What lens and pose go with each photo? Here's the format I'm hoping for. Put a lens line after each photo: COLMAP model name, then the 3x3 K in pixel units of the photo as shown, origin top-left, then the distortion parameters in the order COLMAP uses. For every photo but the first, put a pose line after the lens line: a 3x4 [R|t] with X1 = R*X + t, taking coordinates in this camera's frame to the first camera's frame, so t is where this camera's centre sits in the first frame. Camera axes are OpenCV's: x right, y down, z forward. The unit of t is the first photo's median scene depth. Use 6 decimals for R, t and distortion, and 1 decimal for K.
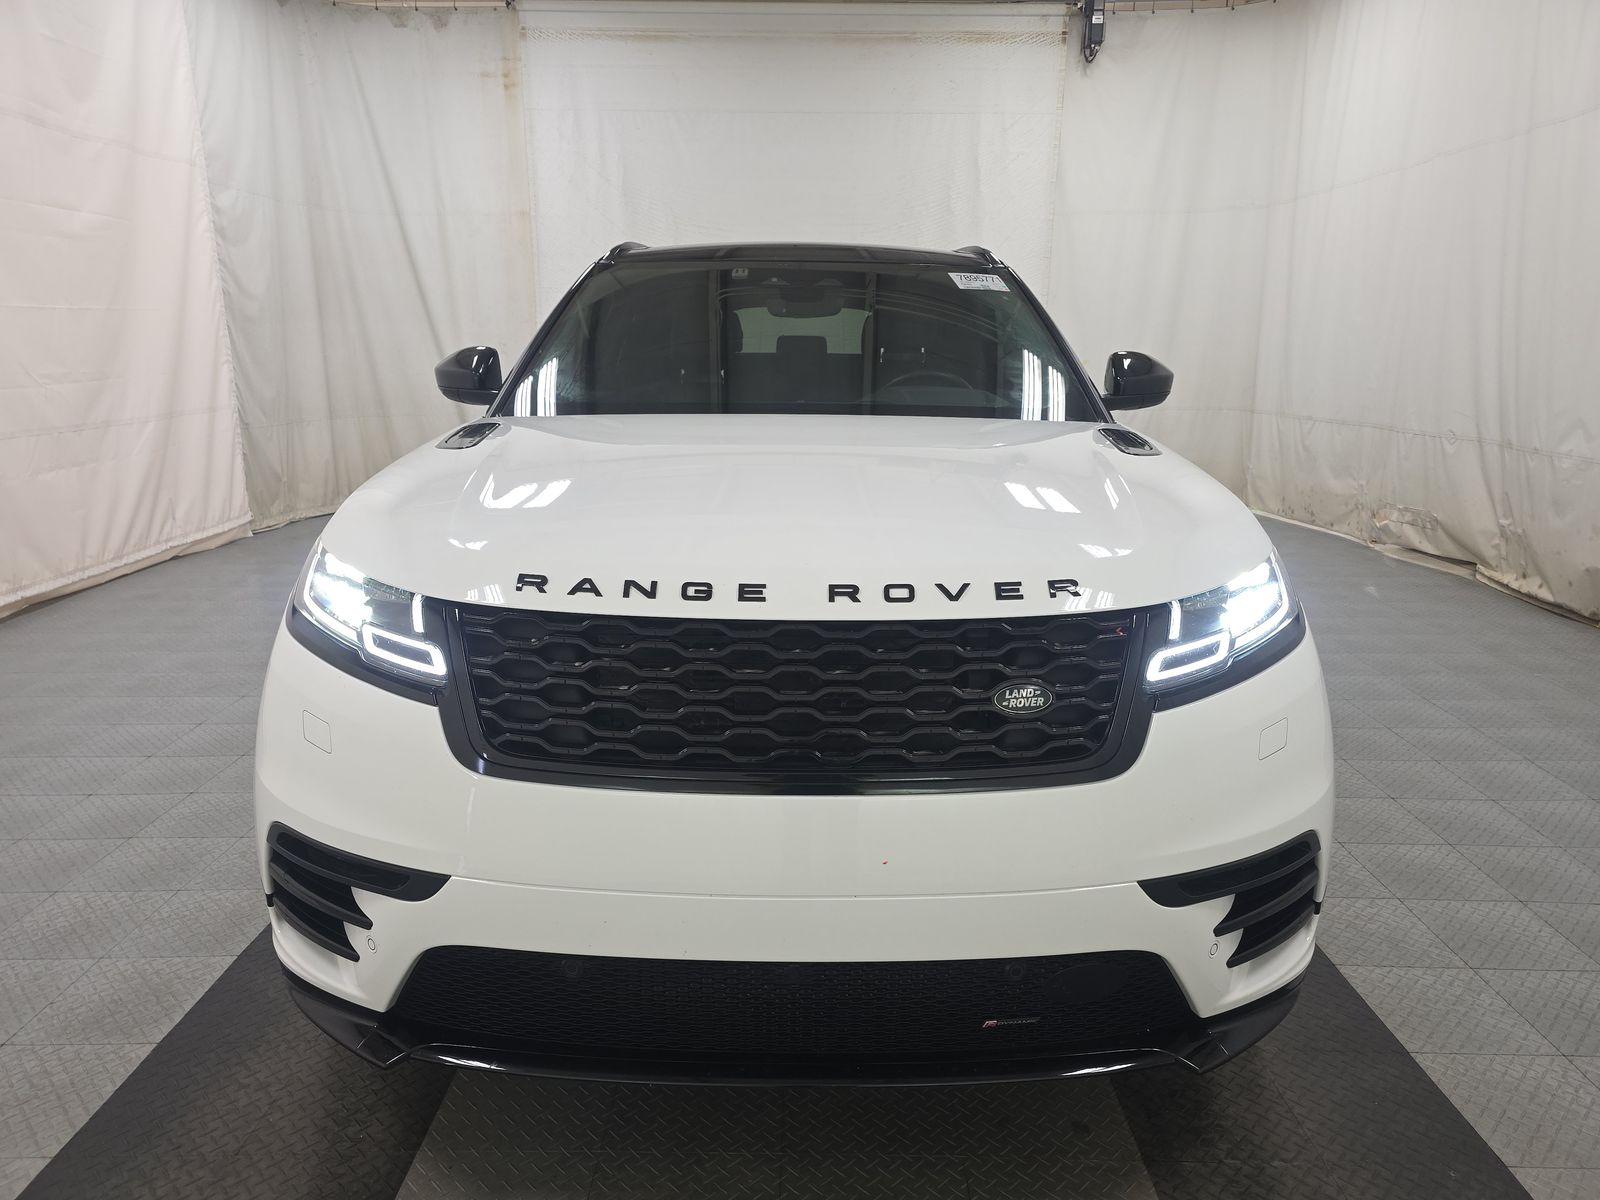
lens RADIAL K [[1096.7, 0, 800.6], [0, 1096.7, 611.1], [0, 0, 1]] dist [0.009921, -0.001676]
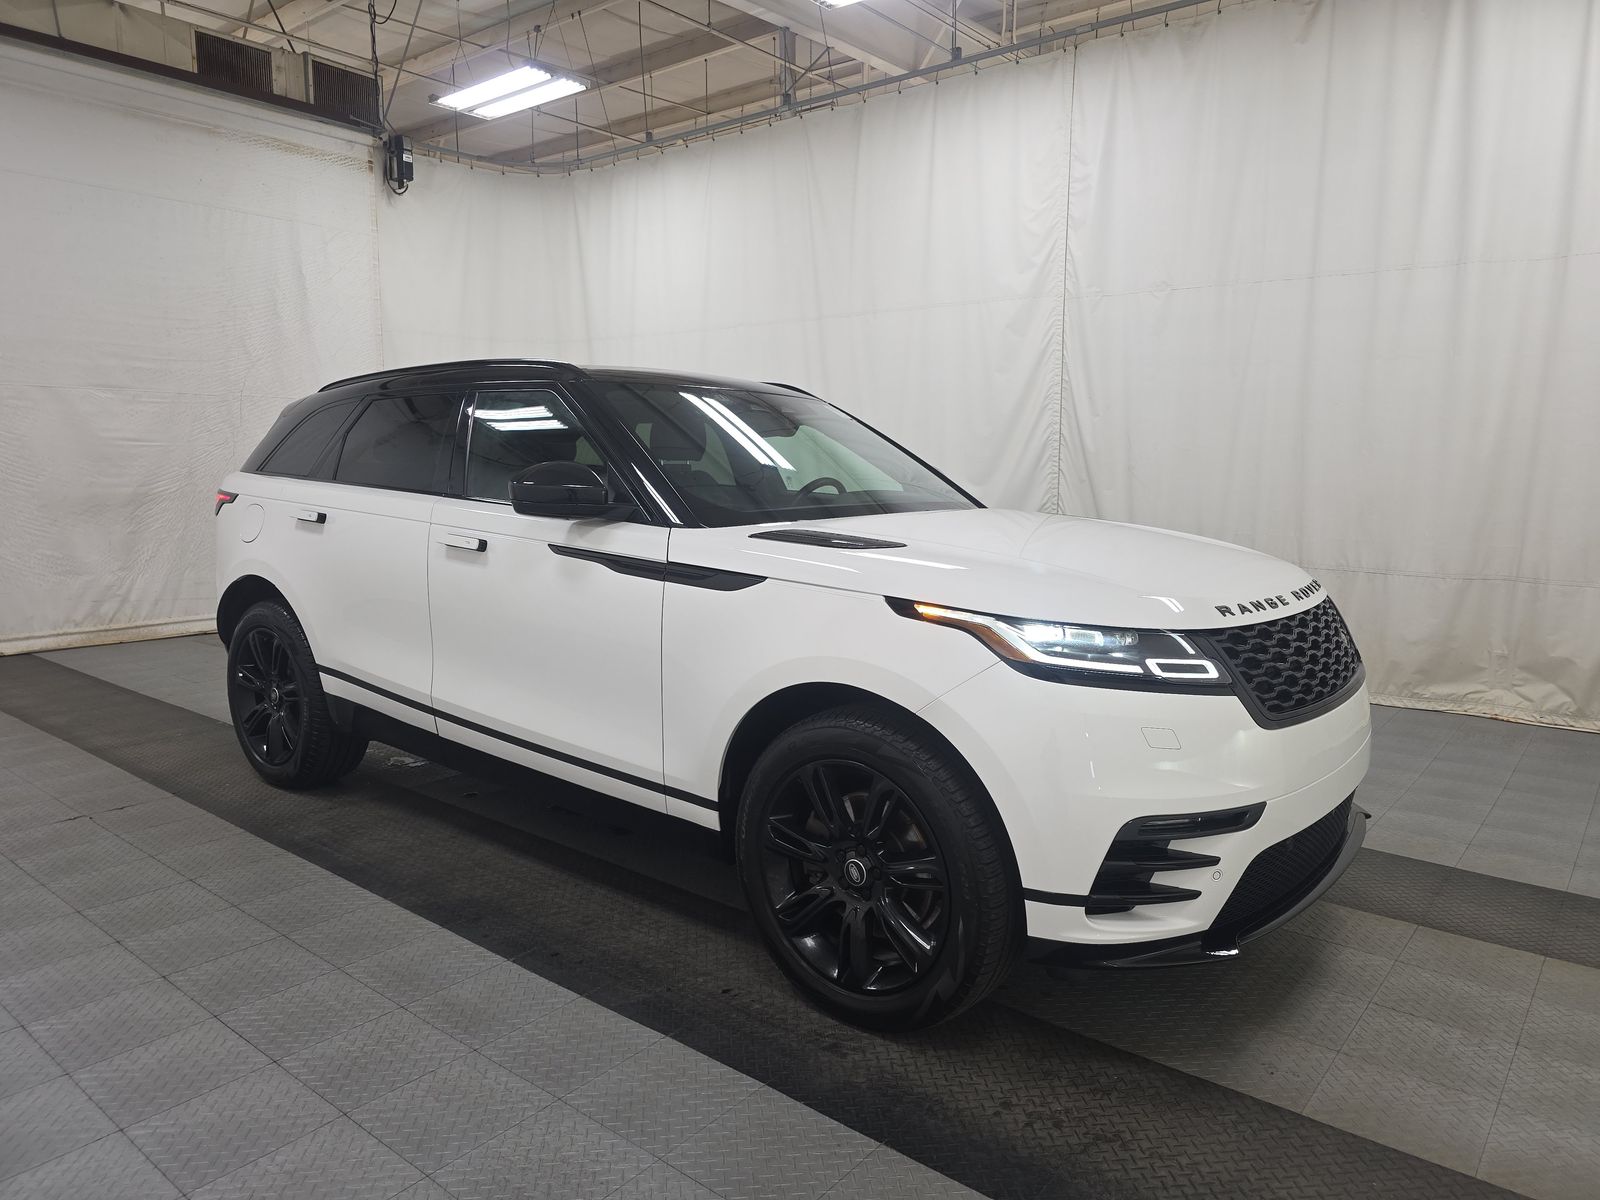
lens RADIAL K [[1096.7, 0, 803.1], [0, 1096.7, 599.0], [0, 0, 1]] dist [0.009921, -0.001676]
pose [[0.620789, -0.099380, 0.777654, -0.367402], [0.180399, 0.983423, -0.018334, -0.024370], [-0.762940, 0.151670, 0.628426, 0.094873]]
